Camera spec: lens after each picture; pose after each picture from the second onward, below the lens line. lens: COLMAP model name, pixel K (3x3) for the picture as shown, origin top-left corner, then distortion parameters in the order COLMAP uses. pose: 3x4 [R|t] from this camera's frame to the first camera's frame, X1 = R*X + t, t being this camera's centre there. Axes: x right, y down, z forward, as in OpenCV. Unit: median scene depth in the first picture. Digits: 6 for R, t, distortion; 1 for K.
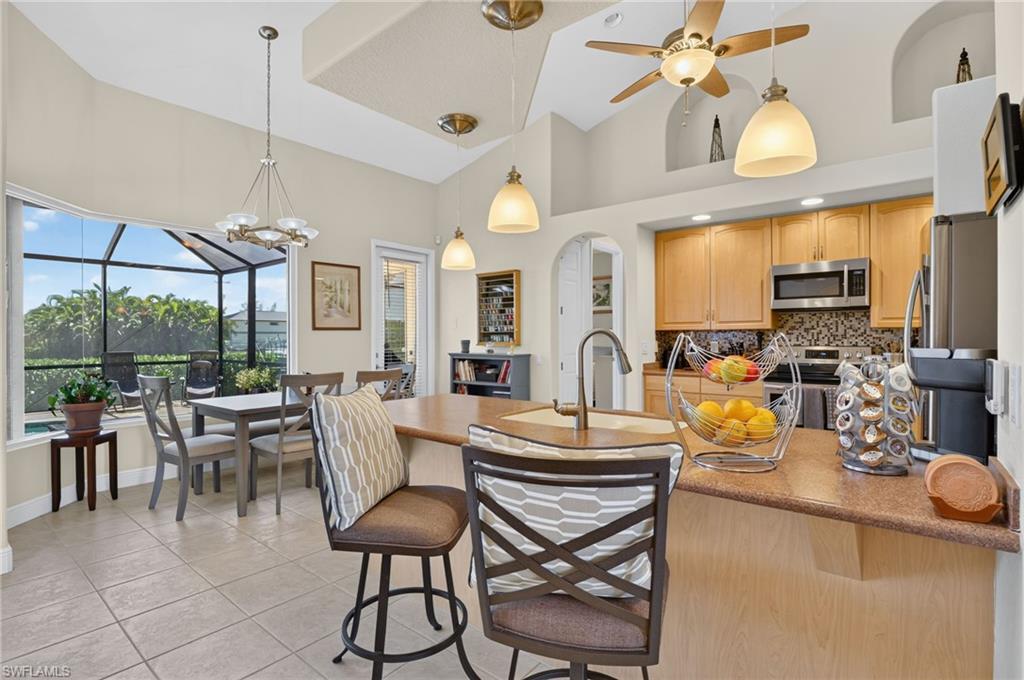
lens RADIAL K [[485.3, 0, 527.1], [0, 485.3, 341.1], [0, 0, 1]] dist [-0.000757, -0.000139]
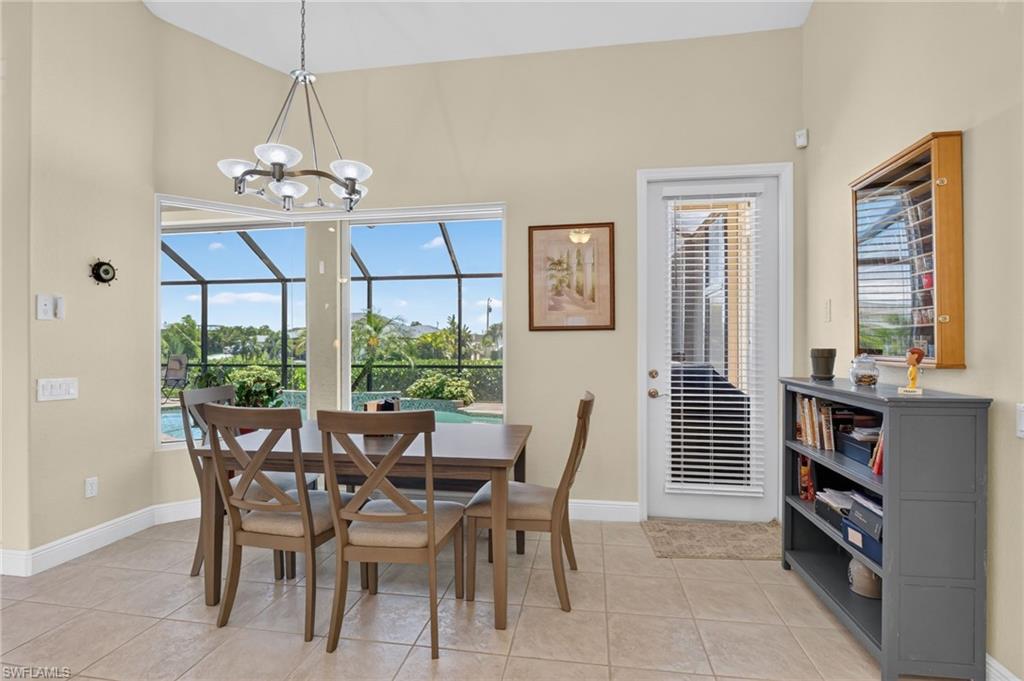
lens RADIAL K [[511.2, 0, 512.0], [0, 511.2, 340.5], [0, 0, 1]] dist [-0.000352, -0.000173]
pose [[0.495076, 0.002018, -0.868847, 0.139817], [-0.003431, 0.999994, 0.000368, -0.009677], [0.868843, 0.002799, 0.495080, 0.603330]]
